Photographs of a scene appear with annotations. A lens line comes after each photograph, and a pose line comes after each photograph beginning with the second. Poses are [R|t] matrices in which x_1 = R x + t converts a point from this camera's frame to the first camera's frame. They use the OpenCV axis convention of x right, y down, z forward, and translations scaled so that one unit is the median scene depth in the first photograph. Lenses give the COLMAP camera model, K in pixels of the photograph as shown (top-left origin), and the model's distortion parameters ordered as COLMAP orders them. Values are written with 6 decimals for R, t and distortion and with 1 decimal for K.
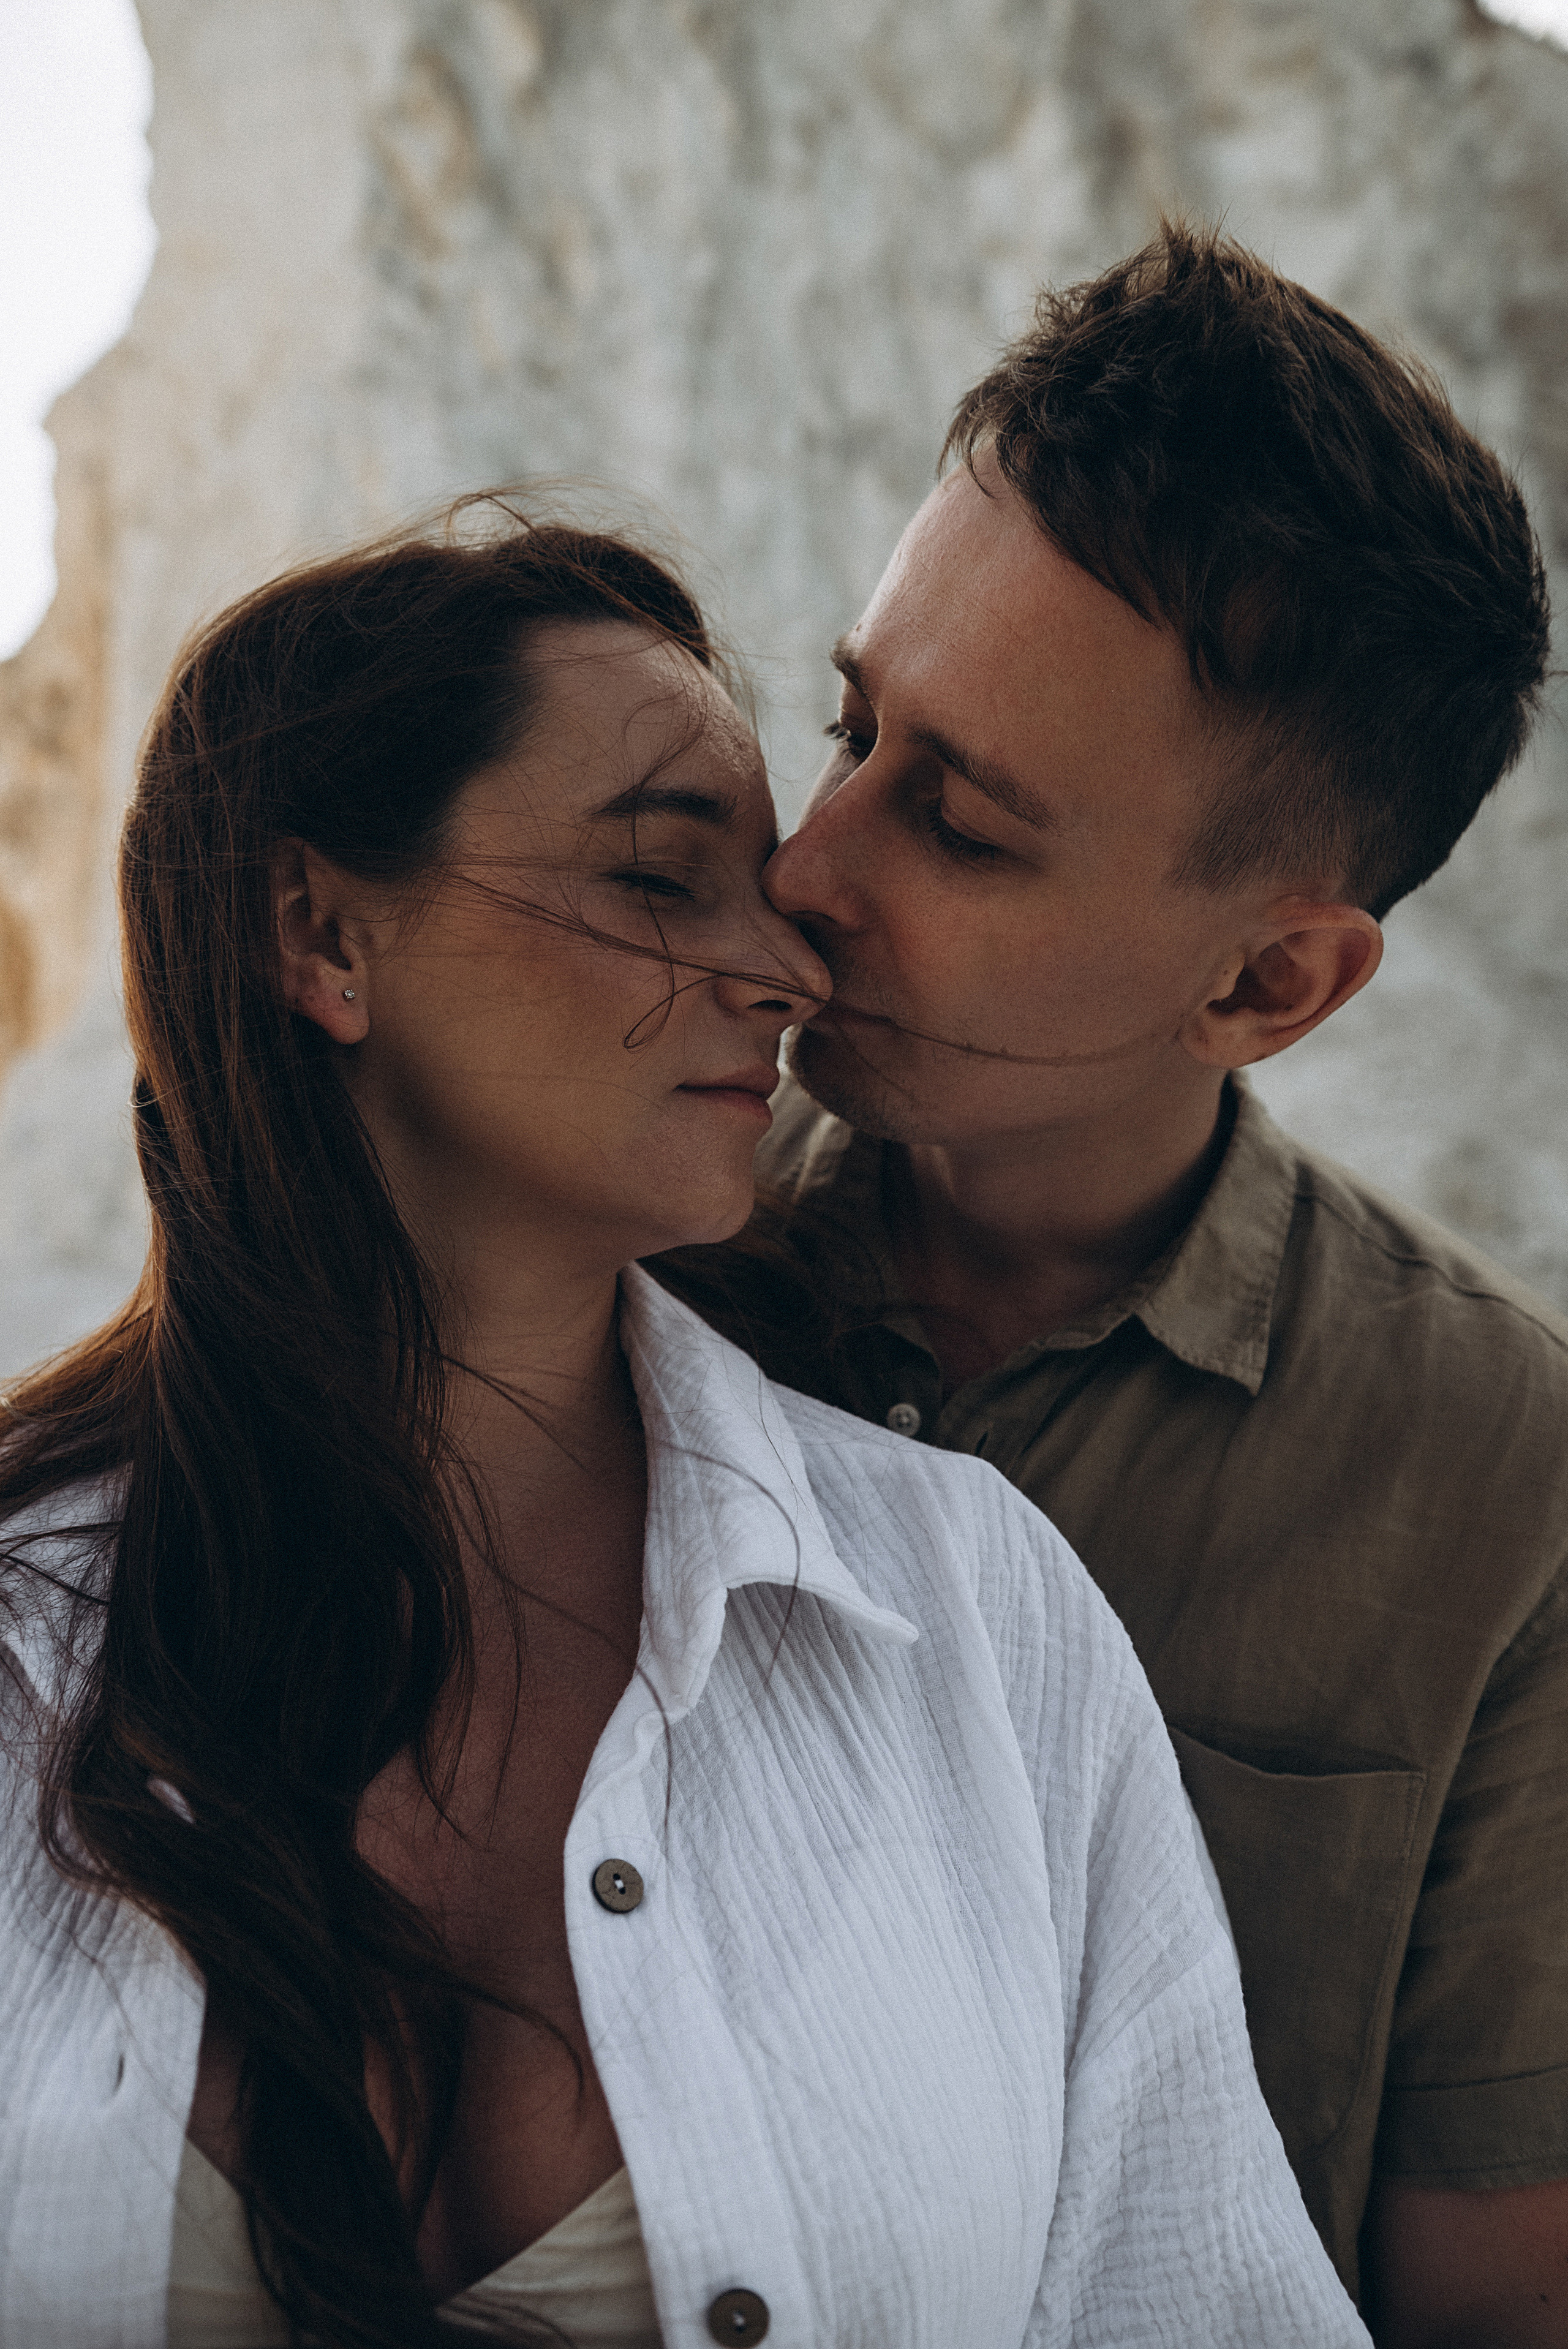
lens RADIAL K [[1961.7, 0, 784.7], [0, 1961.7, 1114.8], [0, 0, 1]] dist [0.096959, -0.032361]
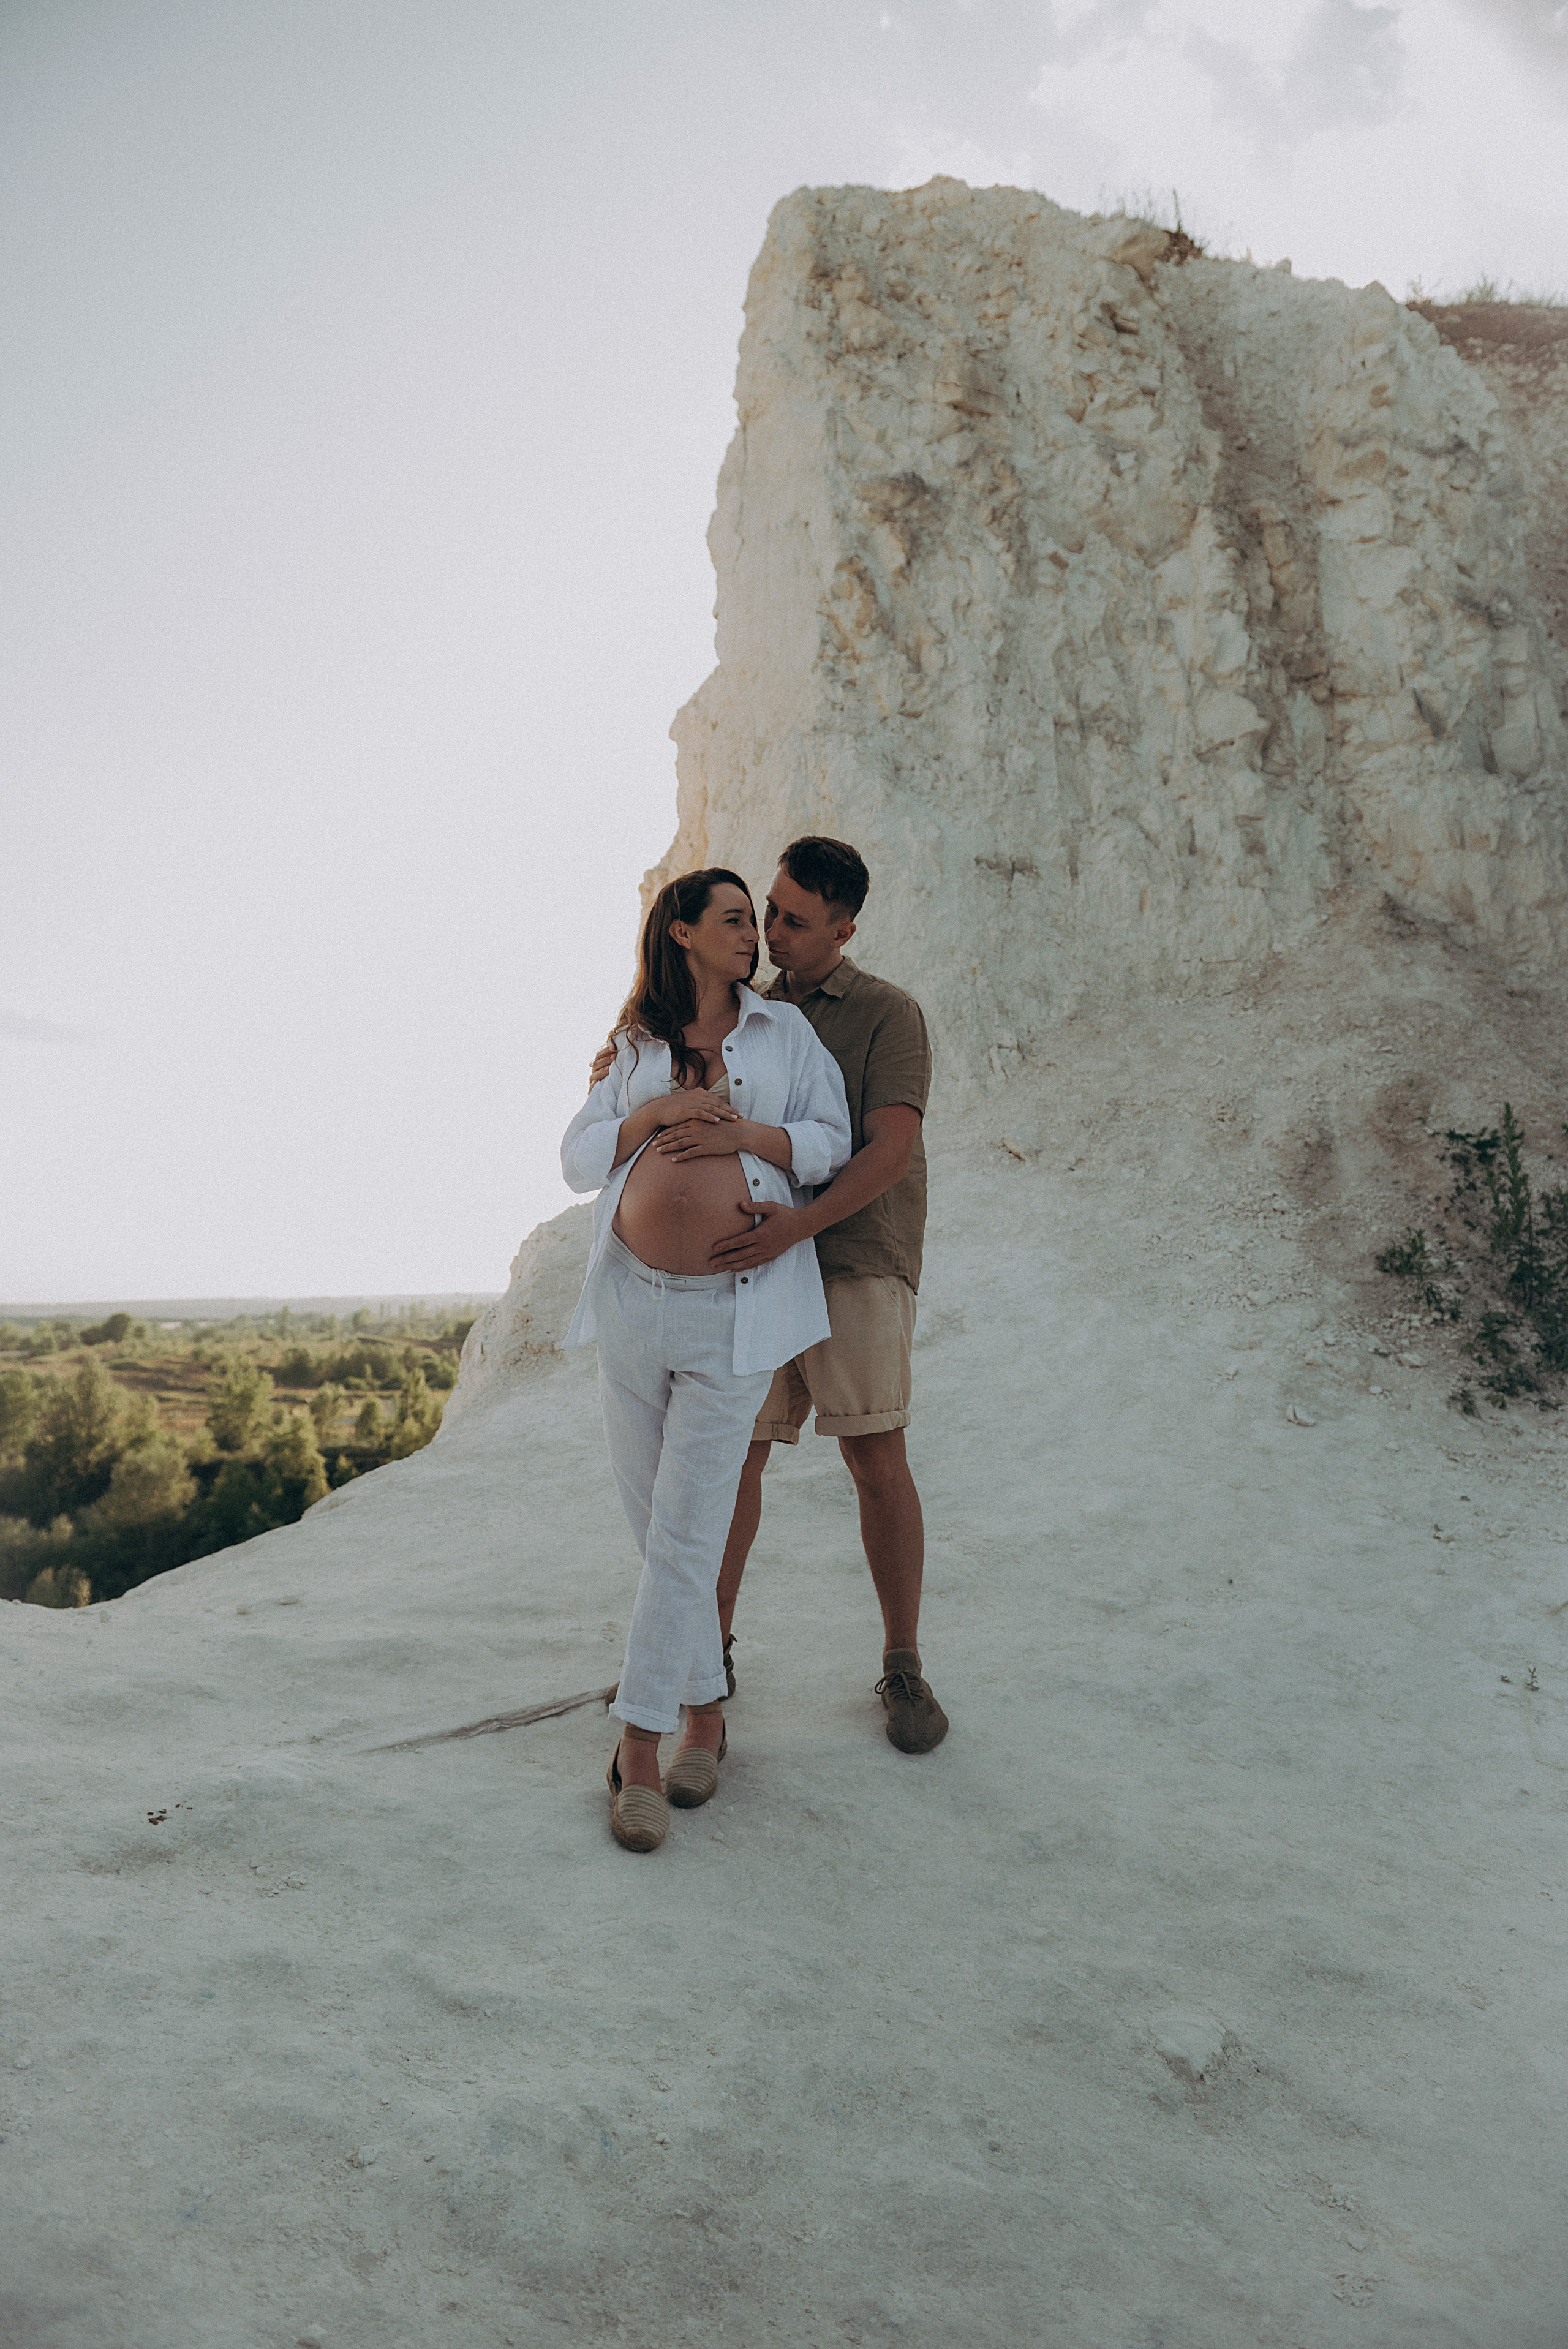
lens RADIAL K [[1696.3, 0, 823.6], [0, 1696.3, 1208.9], [0, 0, 1]] dist [-0.010329, 0.030450]
pose [[0.960372, -0.030205, -0.277079, 0.234826], [0.028305, 0.999540, -0.010856, 0.122452], [0.277280, 0.002583, 0.960786, -0.593333]]
